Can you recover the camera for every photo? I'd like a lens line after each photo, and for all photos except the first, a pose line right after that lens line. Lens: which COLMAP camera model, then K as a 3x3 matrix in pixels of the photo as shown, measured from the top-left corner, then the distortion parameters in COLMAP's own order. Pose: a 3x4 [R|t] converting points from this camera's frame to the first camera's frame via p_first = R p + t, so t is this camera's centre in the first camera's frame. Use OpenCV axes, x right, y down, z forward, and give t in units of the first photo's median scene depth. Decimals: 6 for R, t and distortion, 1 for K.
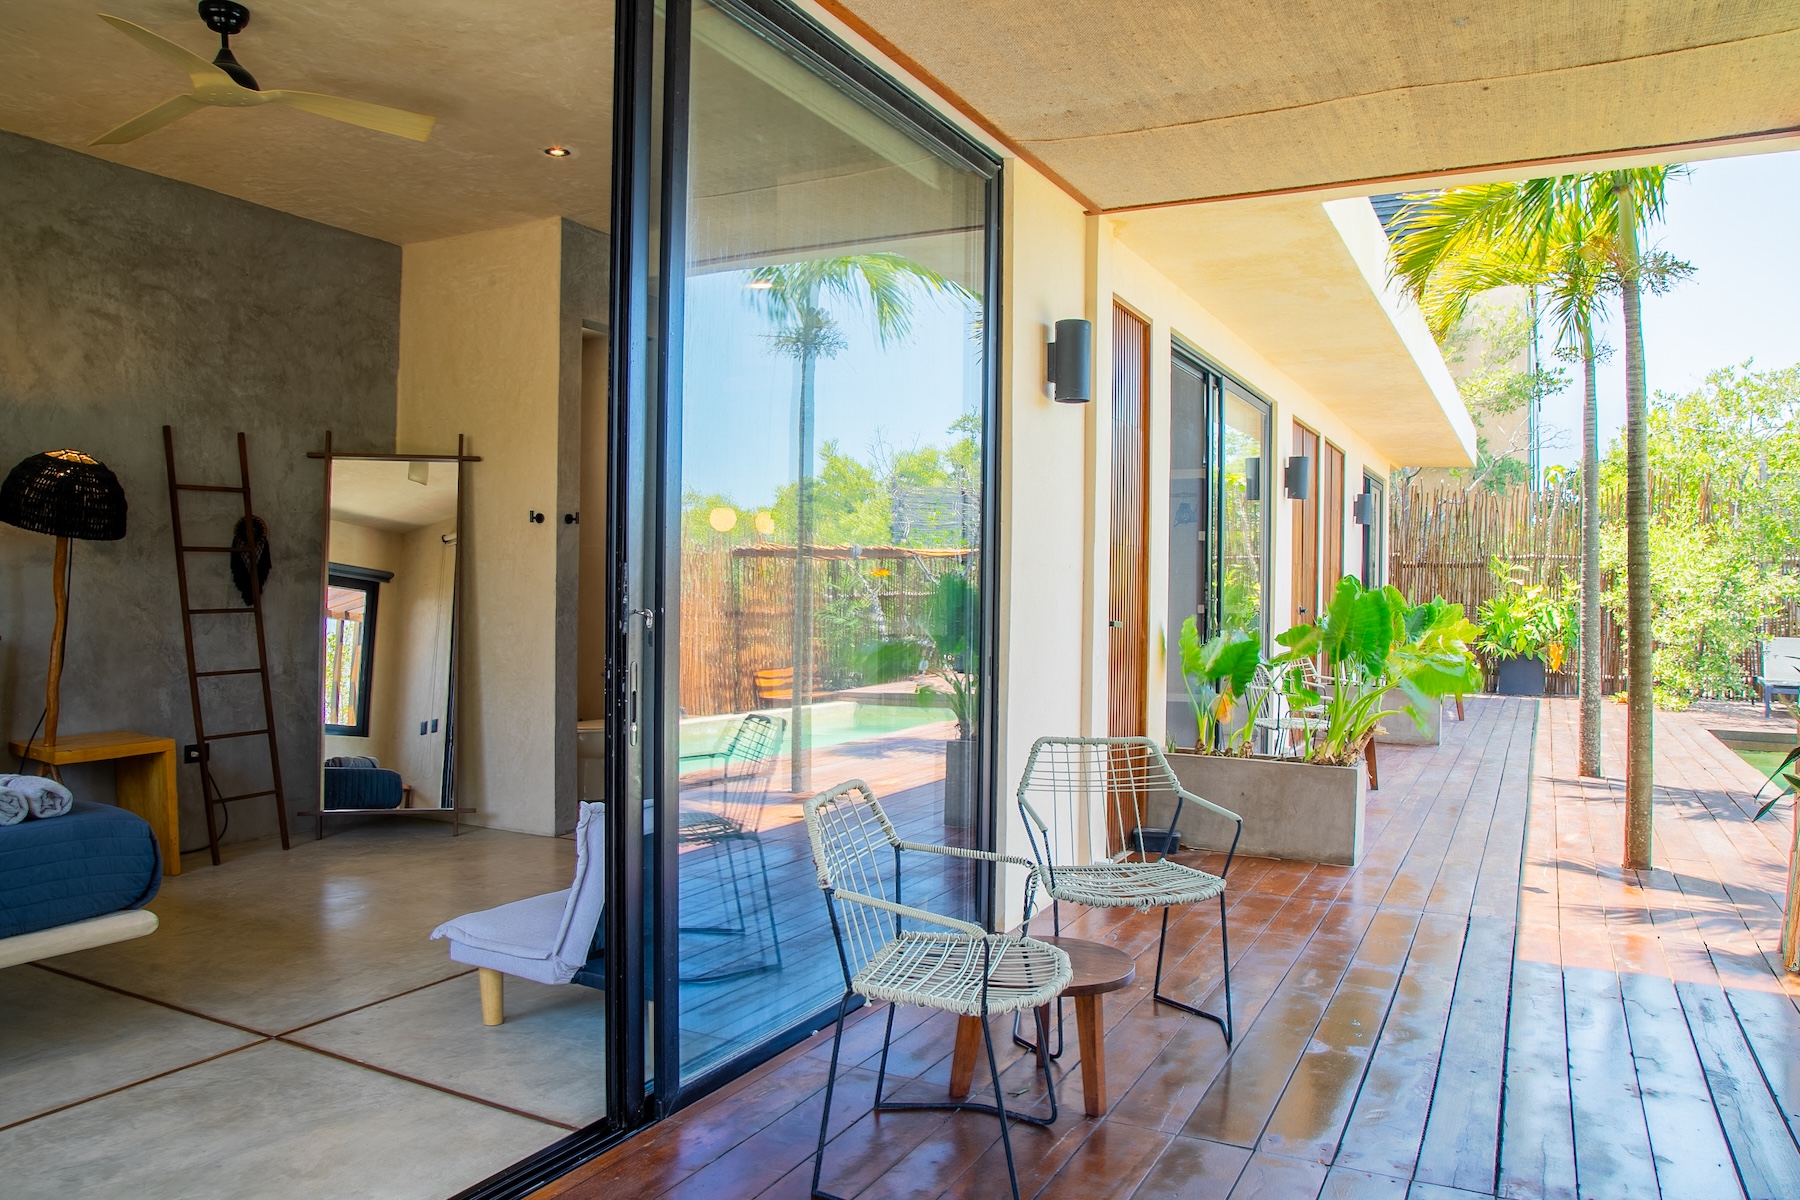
lens RADIAL K [[1260.3, 0, 902.6], [0, 1260.3, 611.4], [0, 0, 1]] dist [-0.115164, 0.065538]
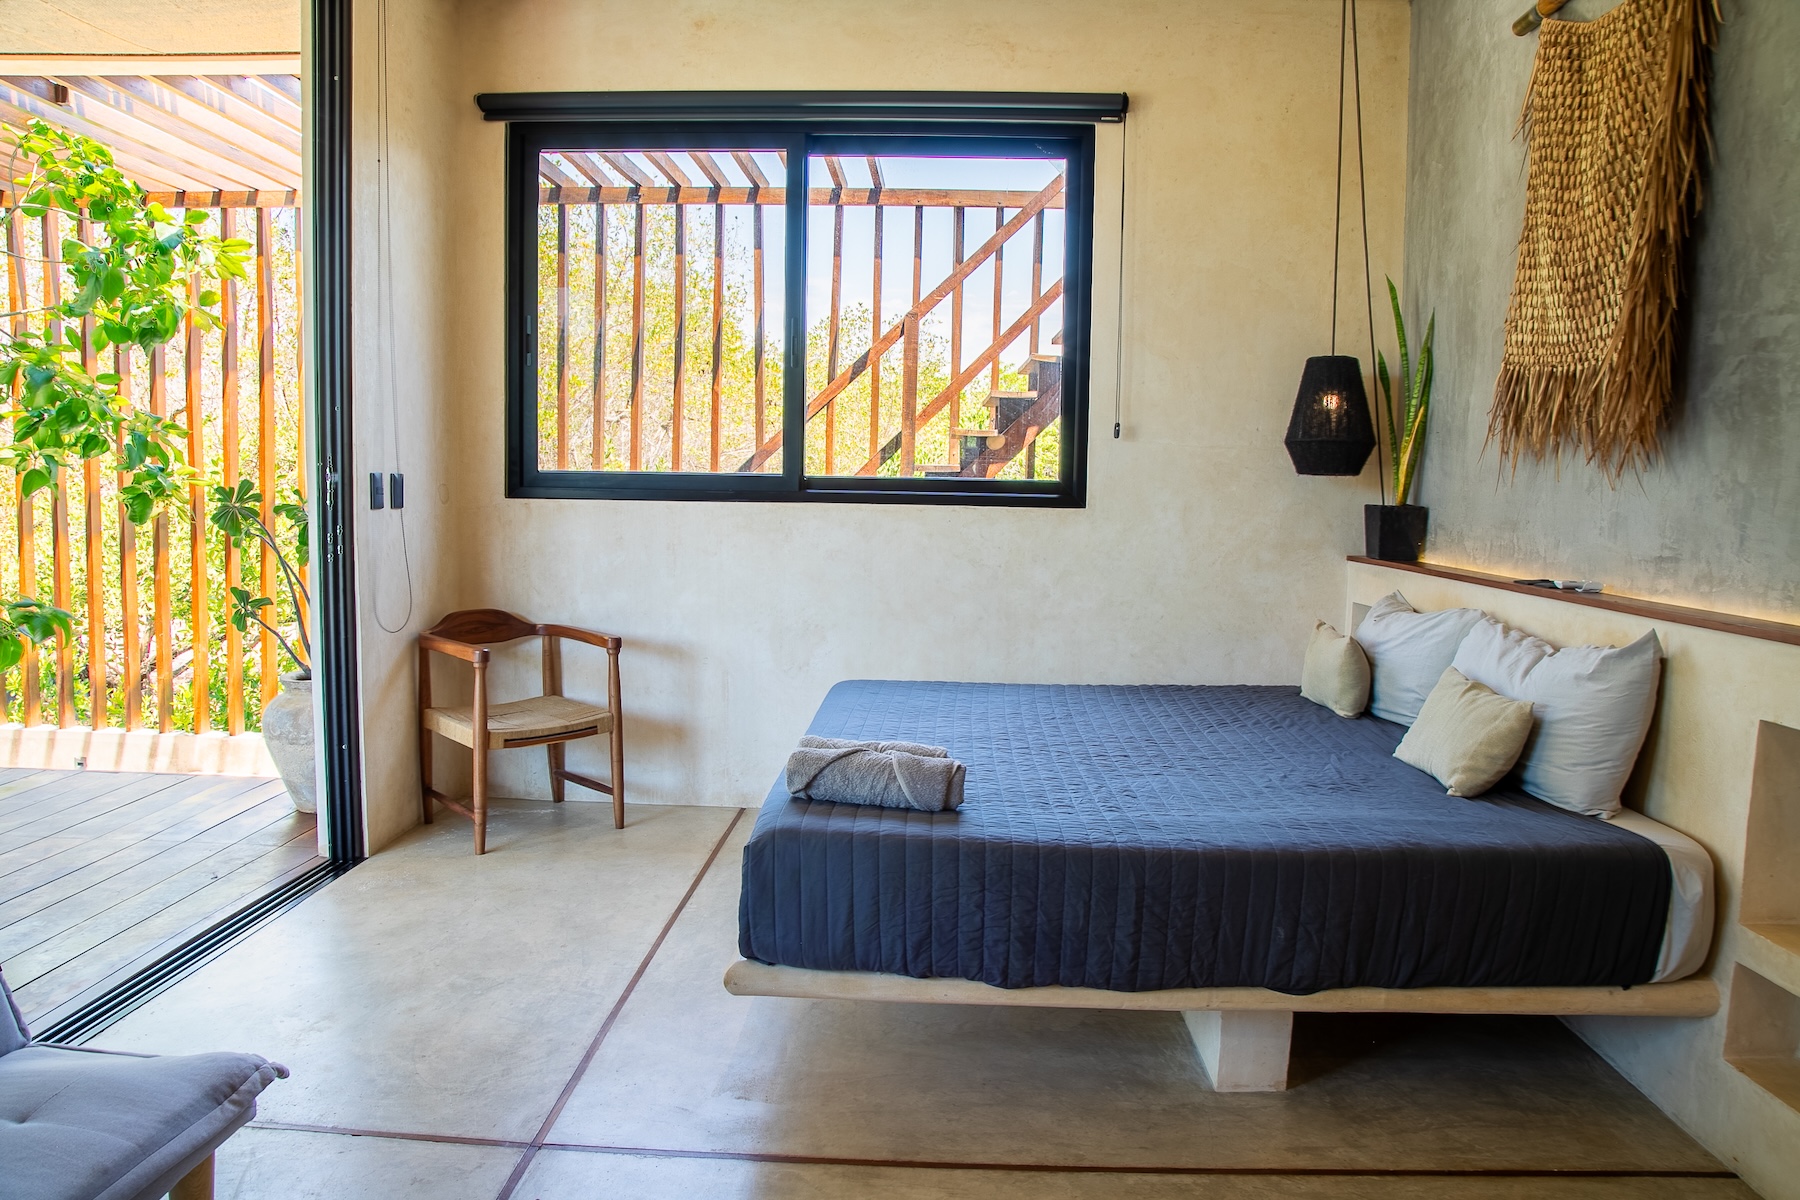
lens RADIAL K [[1260.3, 0, 913.8], [0, 1260.3, 599.2], [0, 0, 1]] dist [-0.115164, 0.065538]
pose [[-0.904066, 0.010921, -0.427254, -0.254022], [-0.036379, 0.994079, 0.102389, -0.022192], [0.425842, 0.108110, -0.898315, 1.019815]]
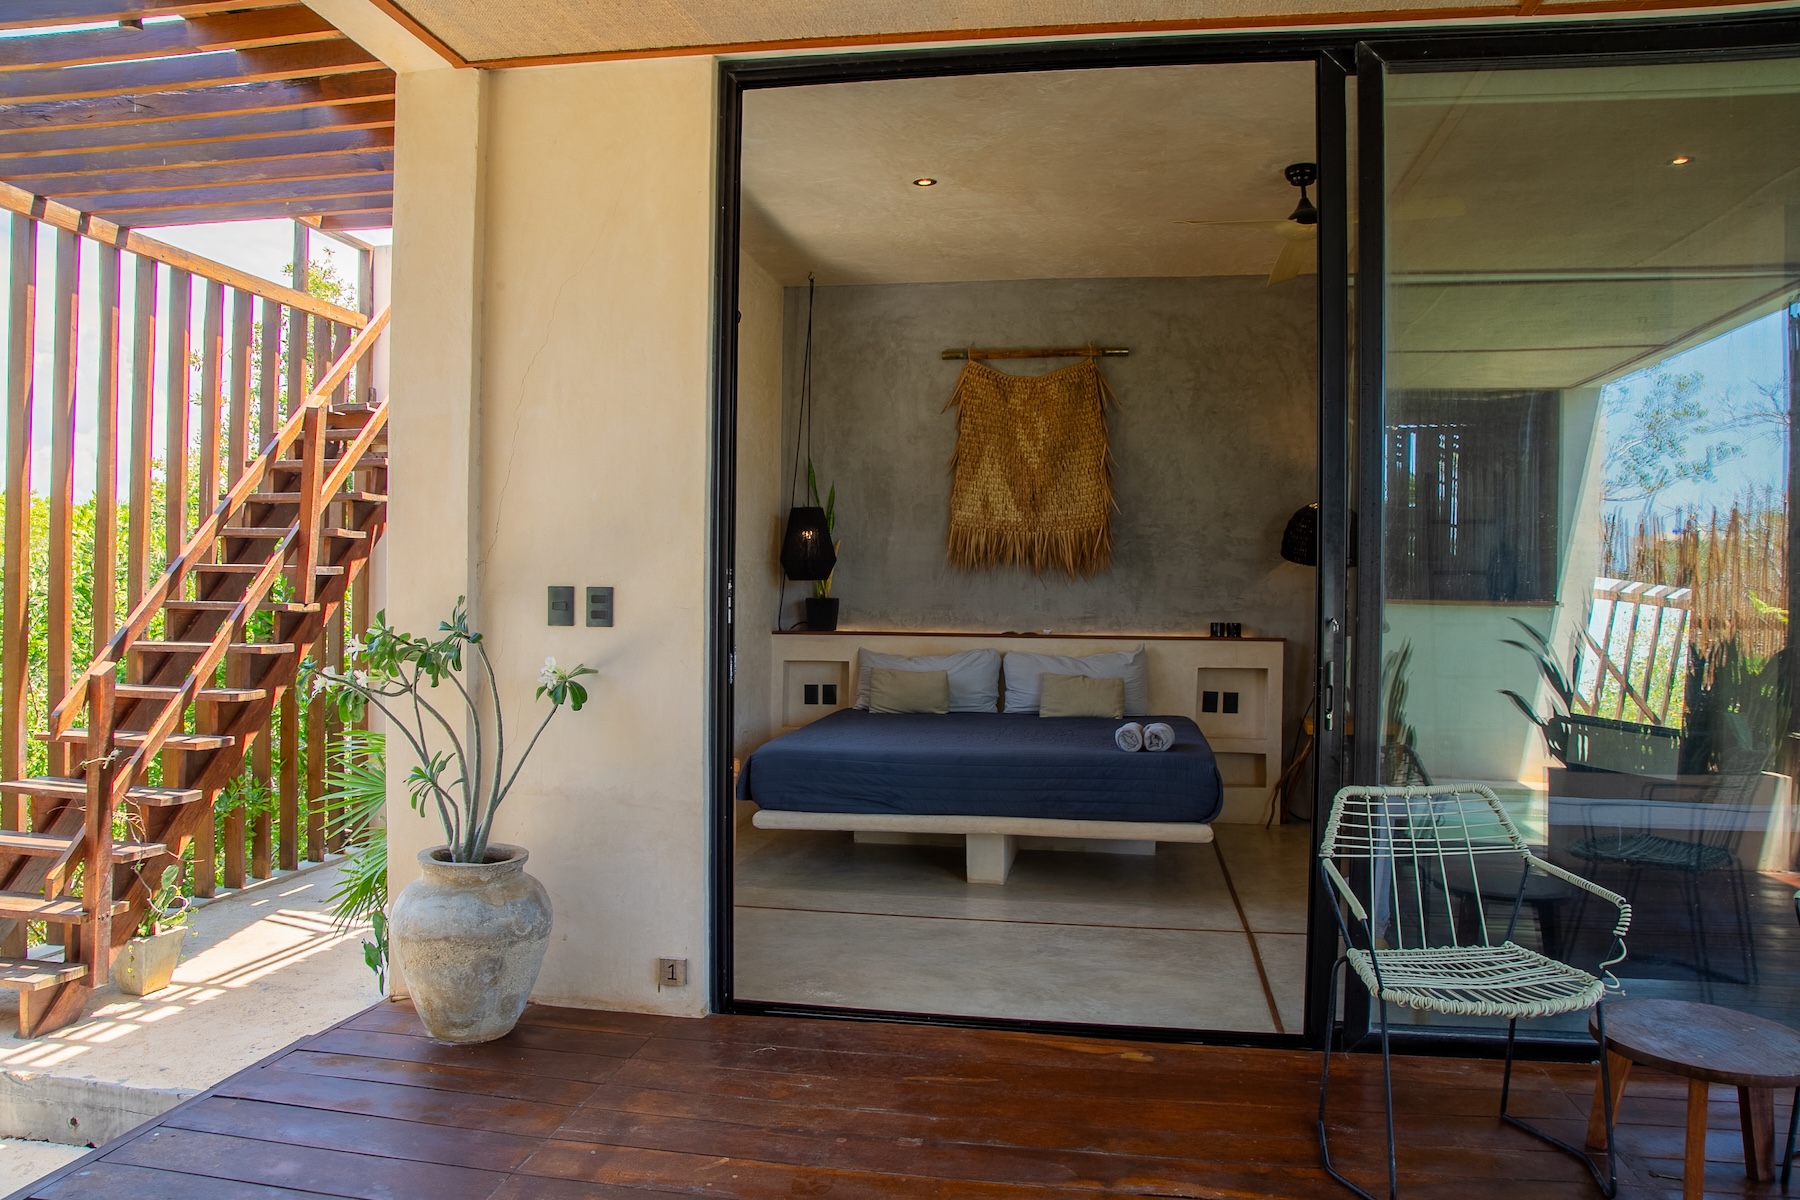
lens RADIAL K [[1260.3, 0, 915.0], [0, 1260.3, 606.0], [0, 0, 1]] dist [-0.115164, 0.065538]
pose [[0.313714, 0.001899, -0.949516, 0.413344], [-0.024517, 0.999681, -0.006101, 0.002153], [0.949201, 0.025194, 0.313660, 0.122239]]
